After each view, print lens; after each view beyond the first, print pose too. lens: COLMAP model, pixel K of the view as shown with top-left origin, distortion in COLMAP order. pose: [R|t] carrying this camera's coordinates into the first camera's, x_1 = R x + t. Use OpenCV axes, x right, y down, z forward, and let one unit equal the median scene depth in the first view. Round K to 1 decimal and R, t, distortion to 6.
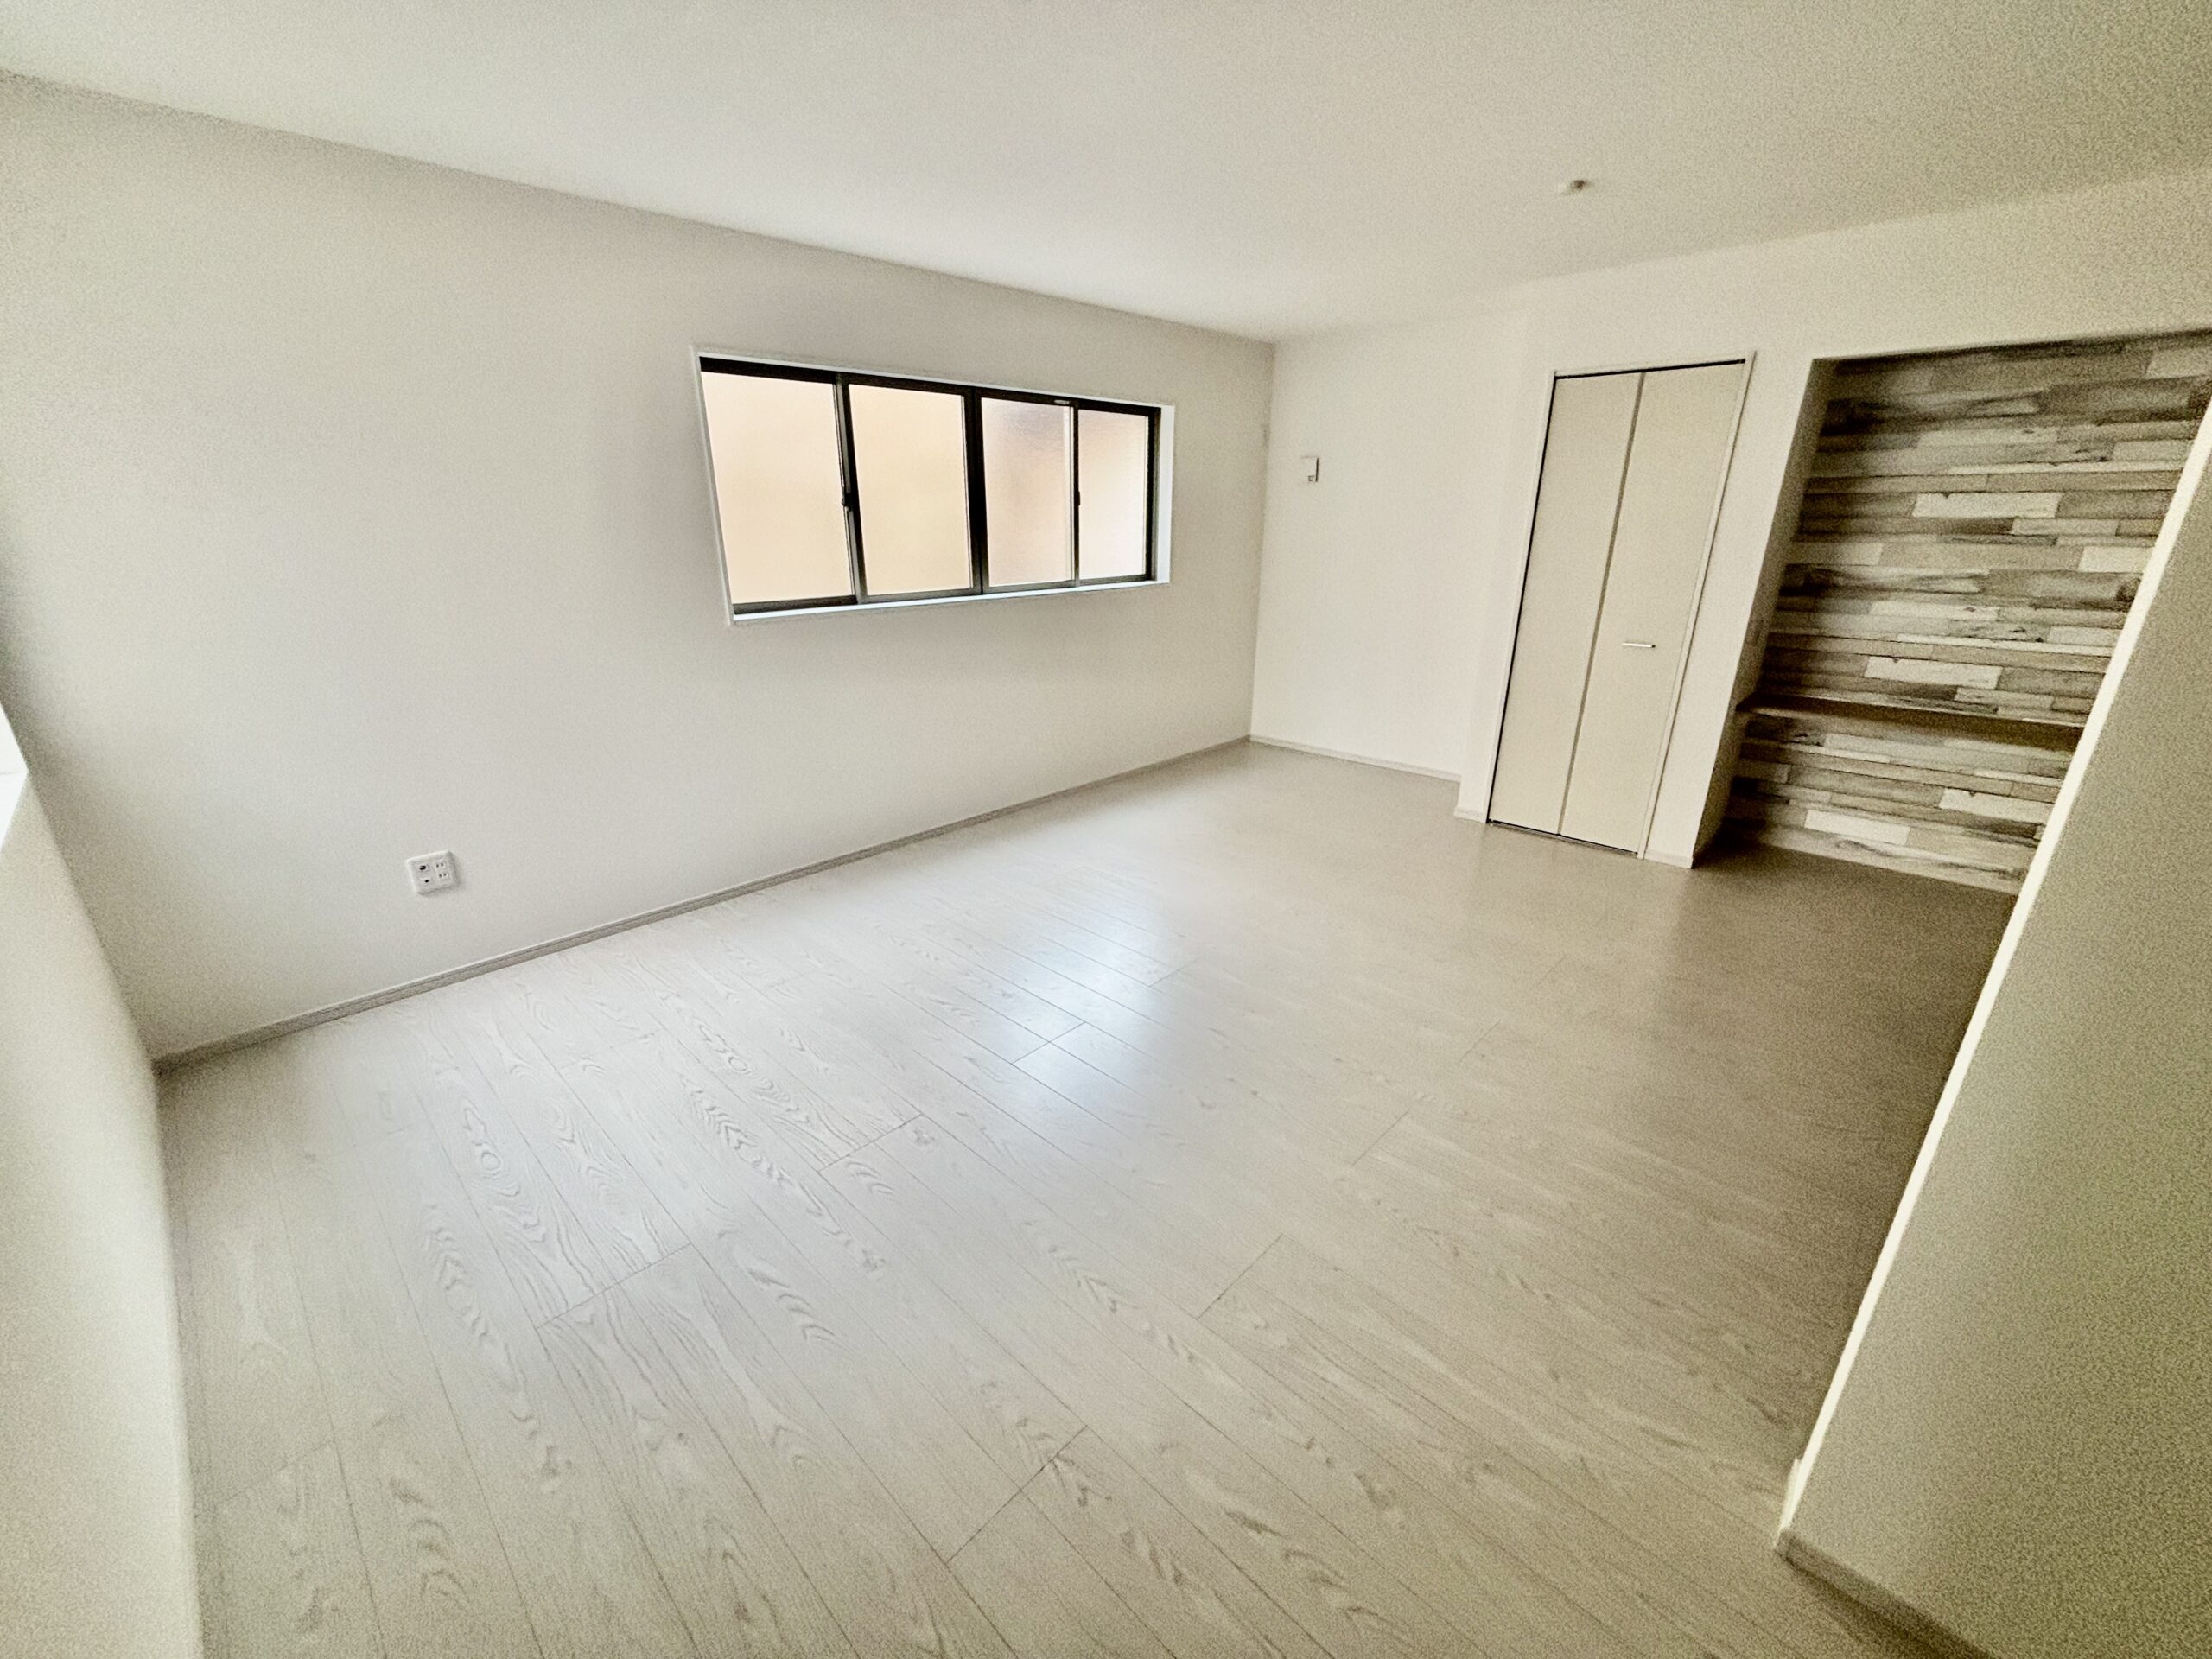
lens RADIAL K [[888.7, 0, 1102.2], [0, 888.7, 833.1], [0, 0, 1]] dist [0.020533, -0.010444]
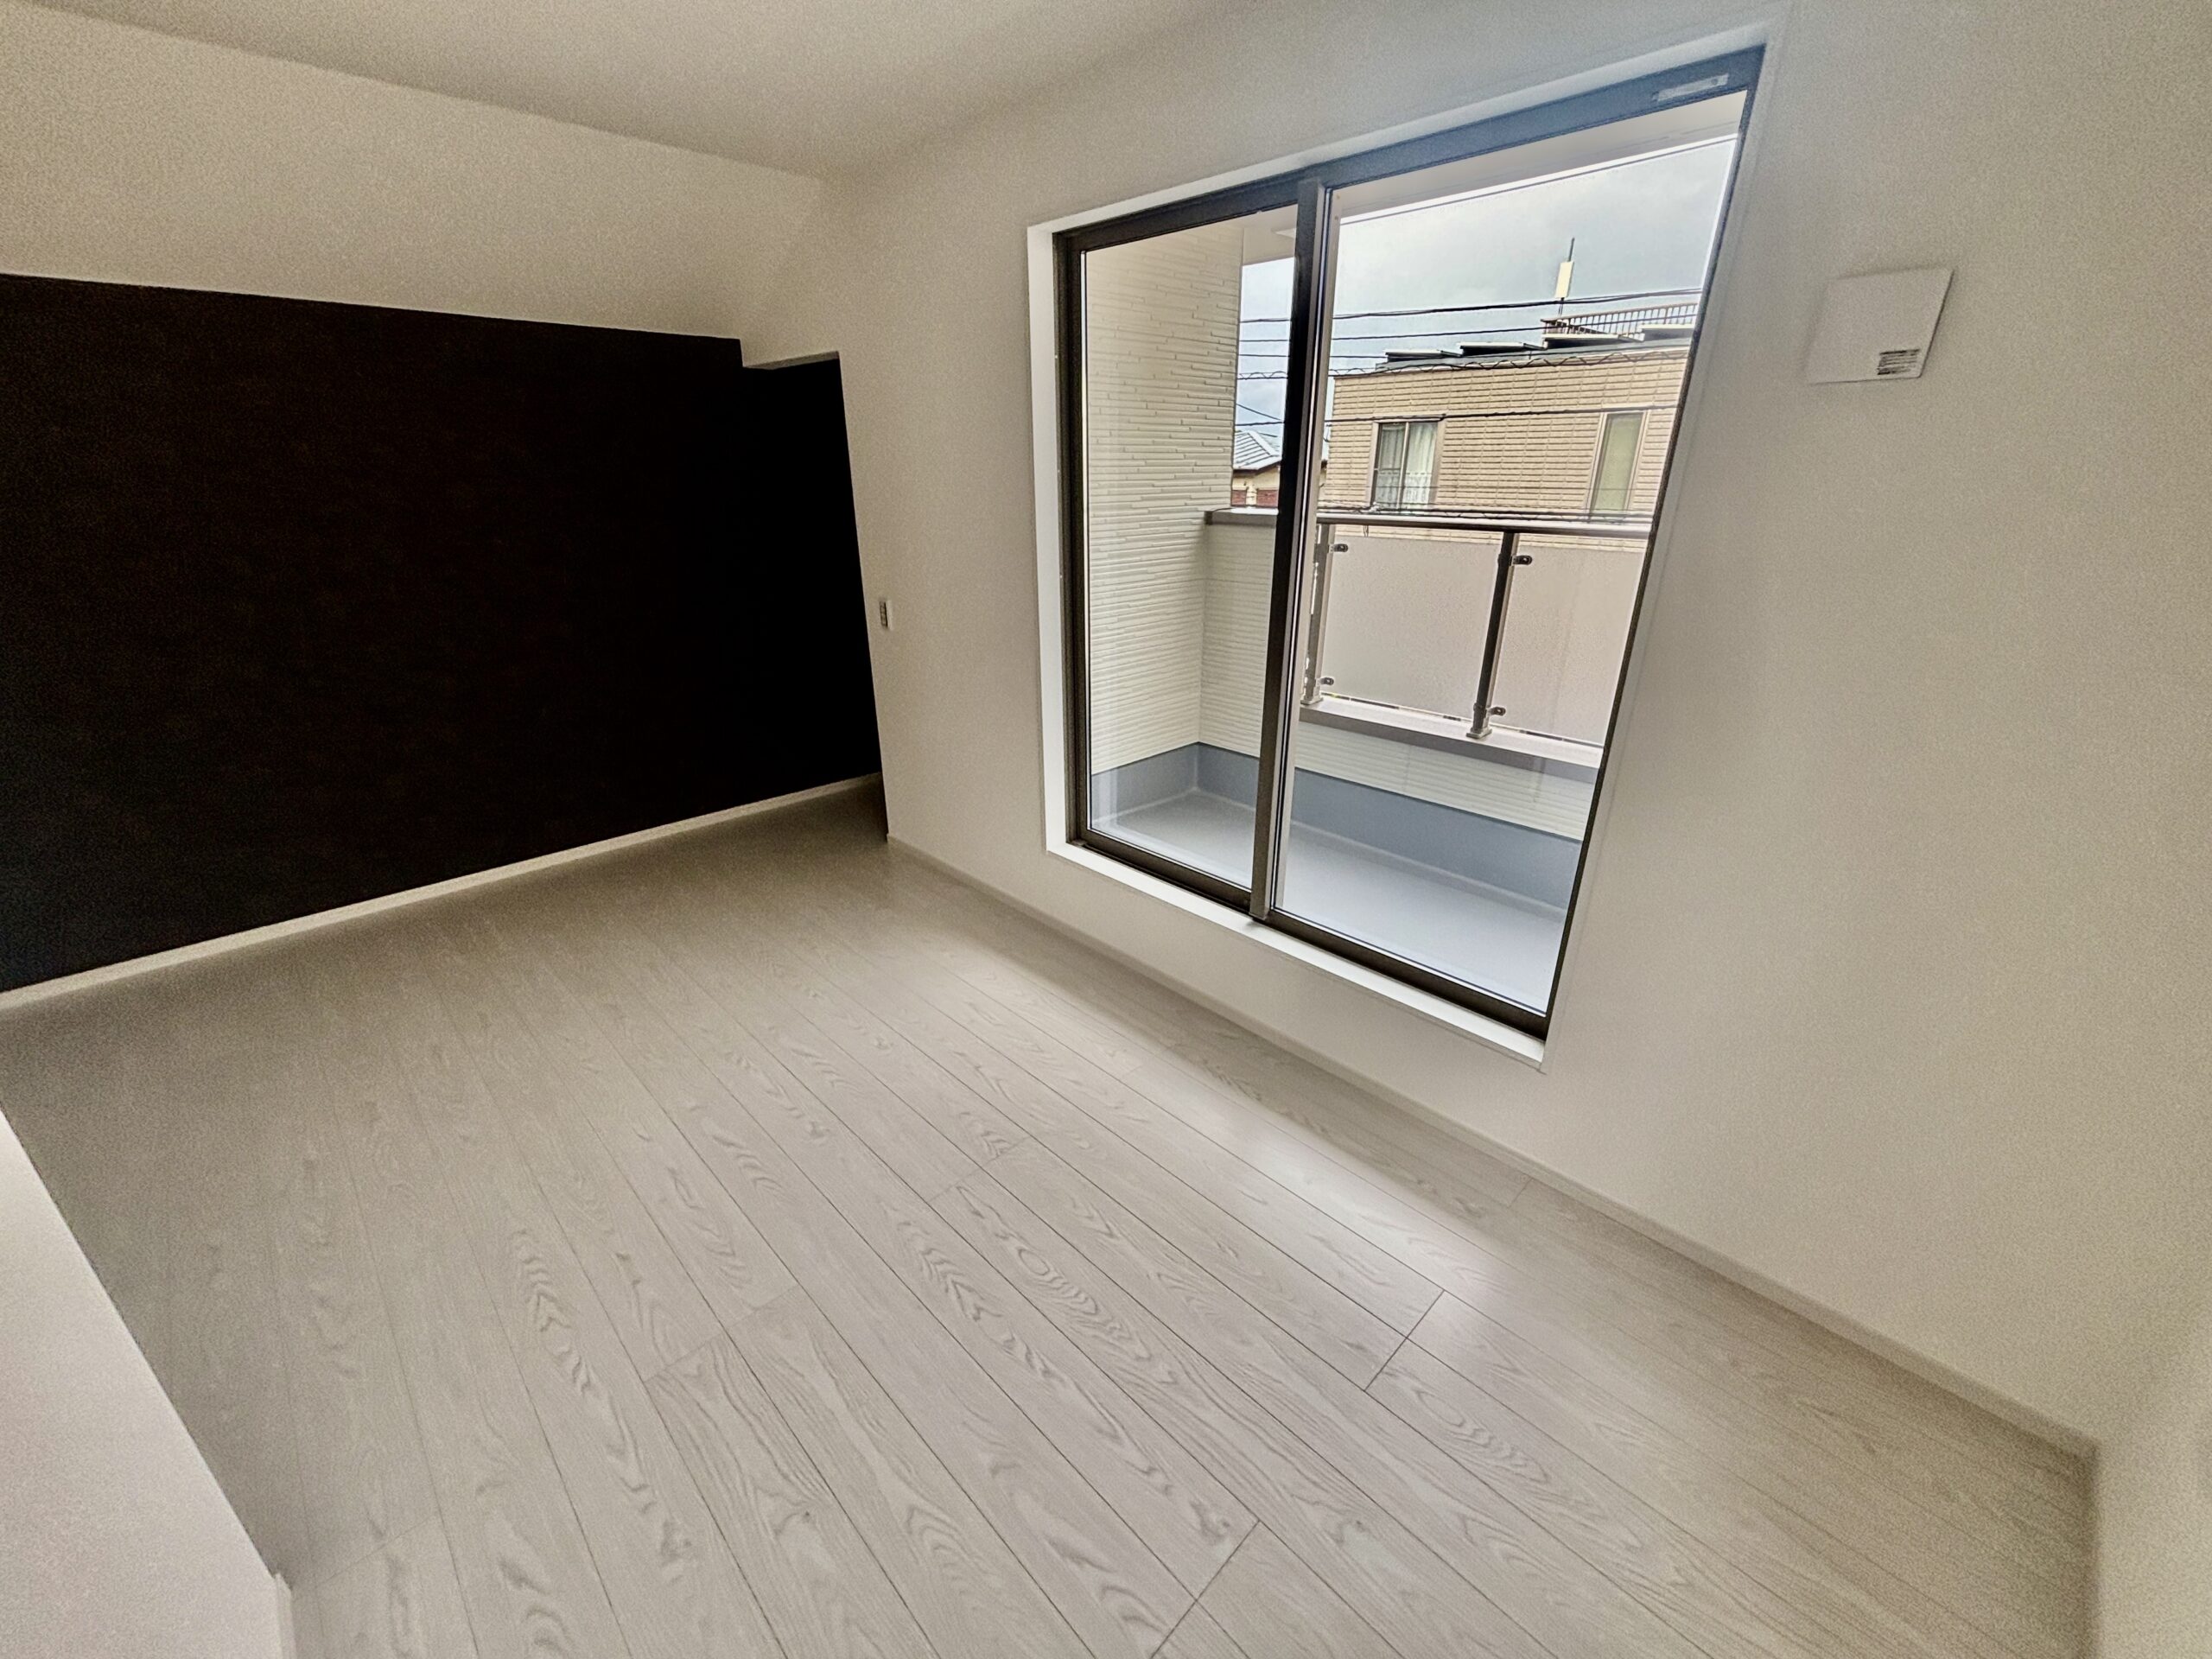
lens RADIAL K [[885.5, 0, 1107.3], [0, 885.5, 839.0], [0, 0, 1]] dist [0.013989, -0.011570]
pose [[0.999554, 0.011954, -0.027367, -0.154615], [-0.010959, 0.999284, 0.036216, -0.050836], [0.027781, -0.035900, 0.998969, 0.137299]]
